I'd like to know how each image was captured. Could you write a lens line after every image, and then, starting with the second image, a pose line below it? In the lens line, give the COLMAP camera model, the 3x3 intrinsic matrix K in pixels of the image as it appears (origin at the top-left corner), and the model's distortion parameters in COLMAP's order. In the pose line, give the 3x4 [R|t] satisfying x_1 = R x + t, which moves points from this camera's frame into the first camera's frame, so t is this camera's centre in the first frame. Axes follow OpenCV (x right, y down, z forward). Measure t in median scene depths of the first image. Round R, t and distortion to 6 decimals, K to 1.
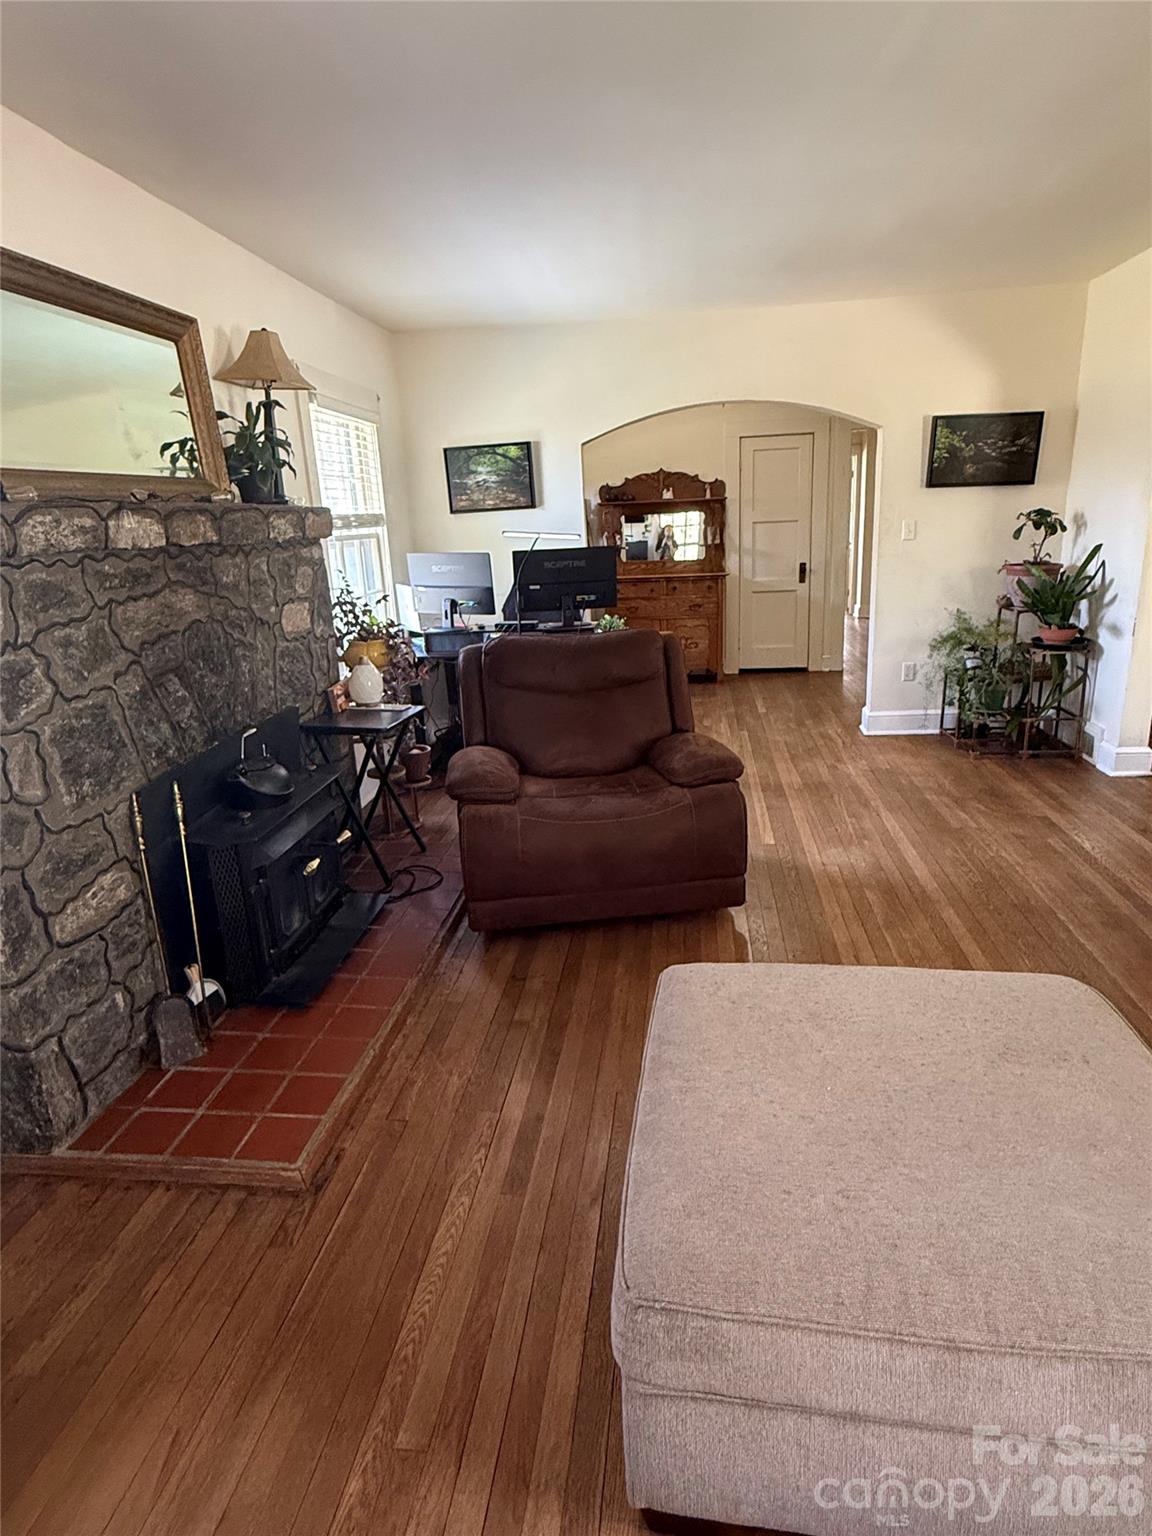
lens RADIAL K [[851.4, 0, 579.3], [0, 851.4, 767.6], [0, 0, 1]] dist [0.002777, 0.000379]
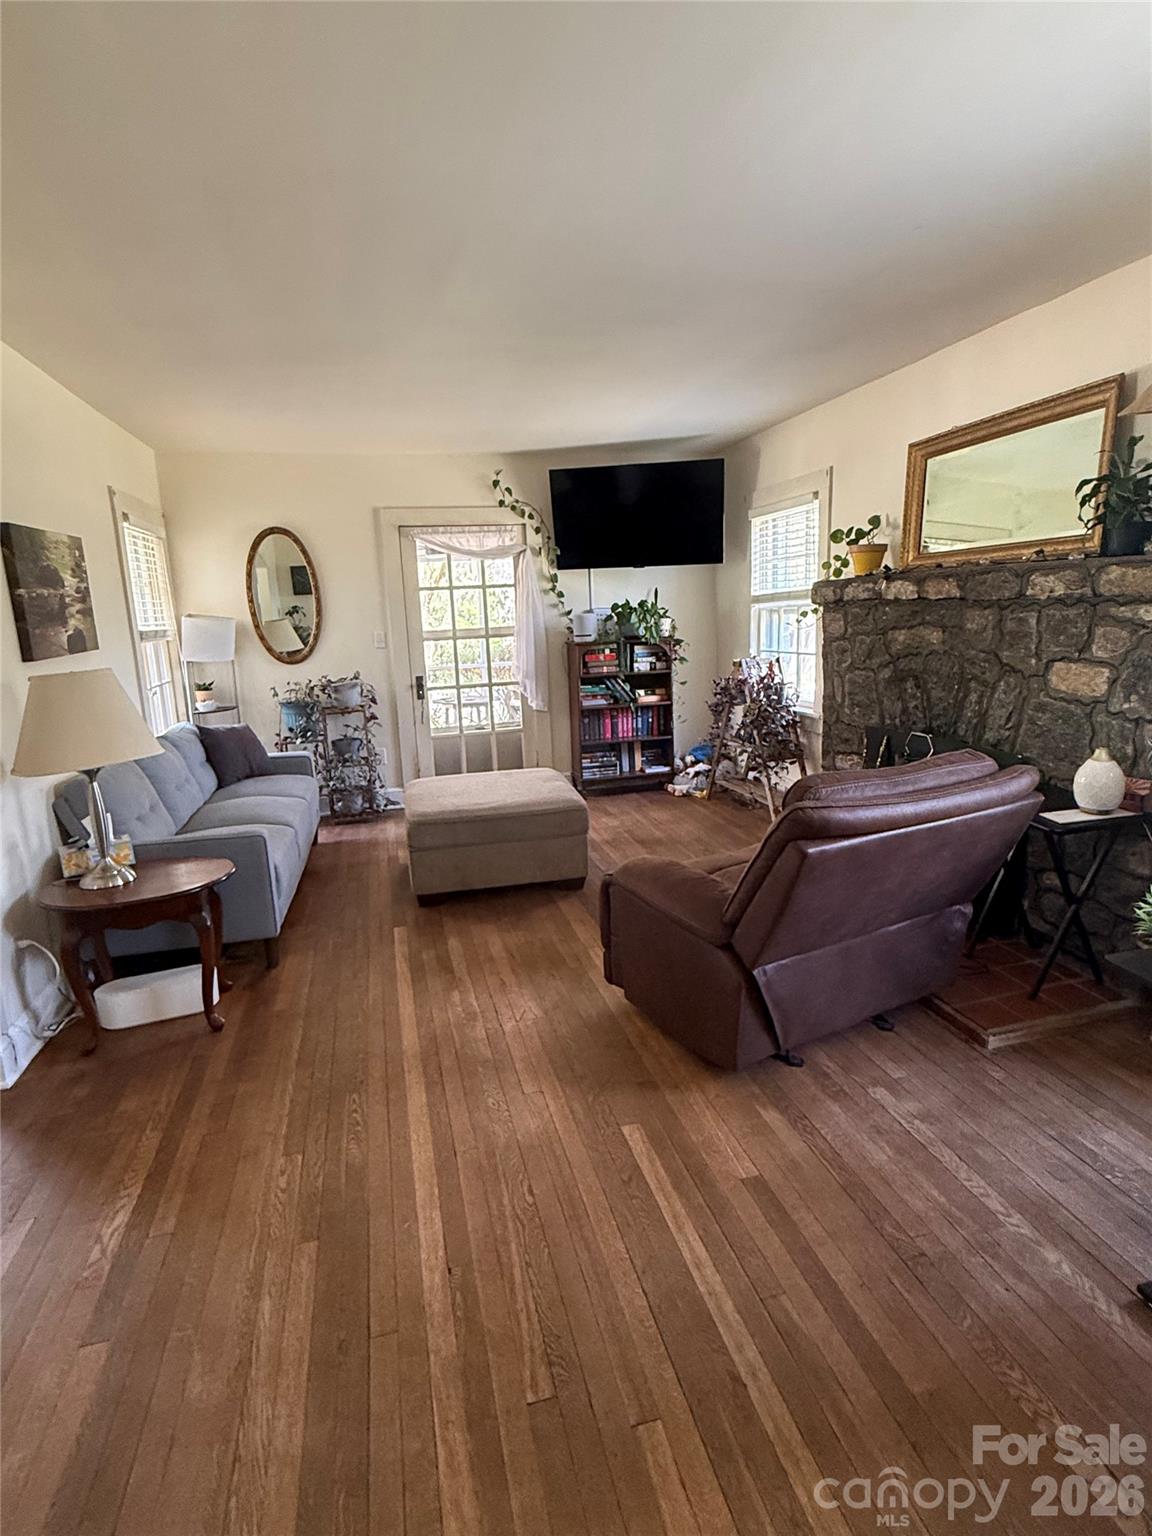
lens RADIAL K [[806.0, 0, 584.4], [0, 806.0, 771.2], [0, 0, 1]] dist [0.026355, 0.001231]
pose [[-0.923461, 0.154774, -0.351092, 0.666777], [-0.031019, 0.881923, 0.470372, -0.669266], [0.382437, 0.445260, -0.809620, 2.133168]]
